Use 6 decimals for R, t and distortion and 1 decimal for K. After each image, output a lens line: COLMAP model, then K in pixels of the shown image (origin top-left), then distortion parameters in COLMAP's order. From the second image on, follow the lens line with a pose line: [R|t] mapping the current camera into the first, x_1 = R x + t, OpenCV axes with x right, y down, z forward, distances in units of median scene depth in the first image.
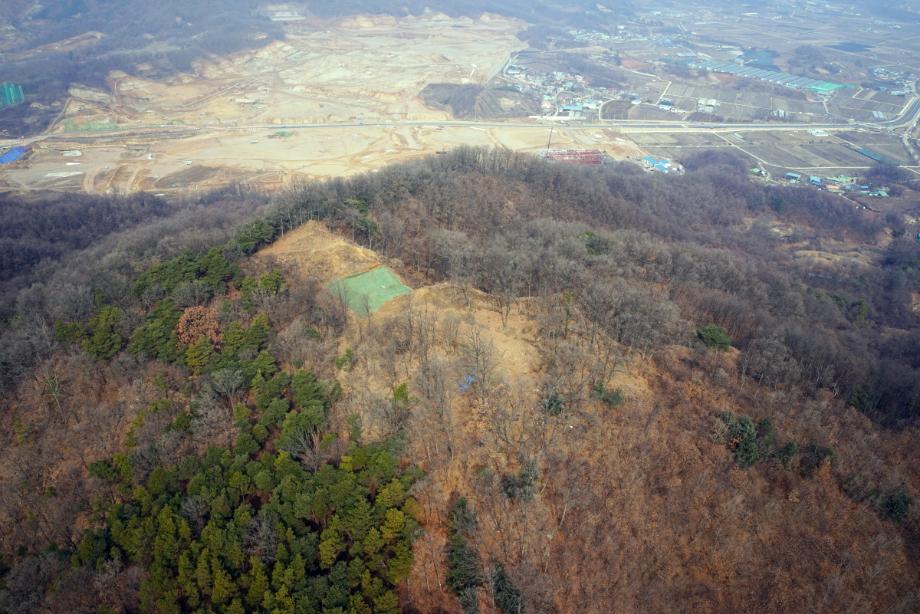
lens RADIAL K [[702.8, 0, 454.7], [0, 702.8, 306.1], [0, 0, 1]] dist [-0.050033, 0.004700]
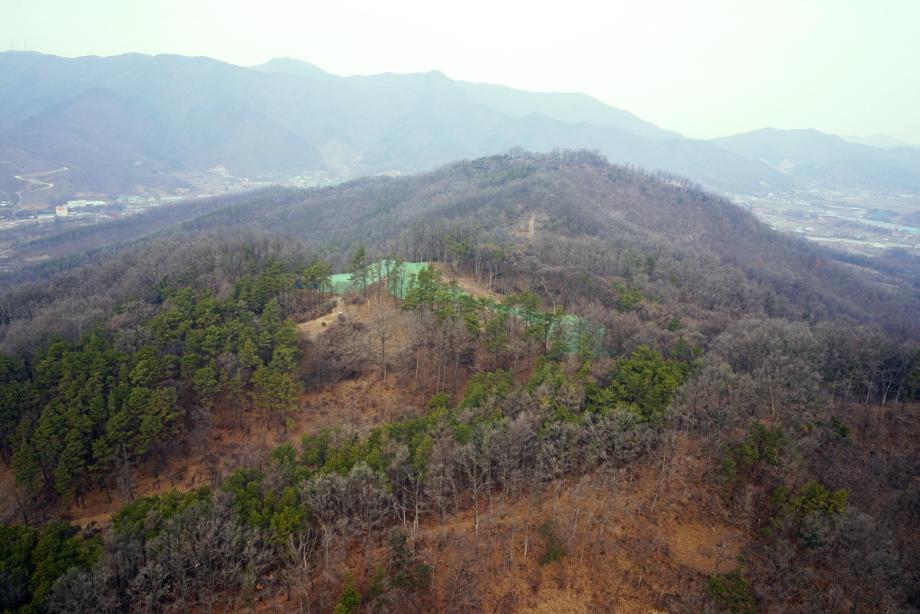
lens RADIAL K [[698.8, 0, 456.0], [0, 698.8, 307.5], [0, 0, 1]] dist [-0.023842, 0.011325]
pose [[0.953155, 0.091582, -0.288286, 0.134497], [-0.163785, 0.957521, -0.237335, 0.356135], [0.254304, 0.273433, 0.927666, -0.501848]]
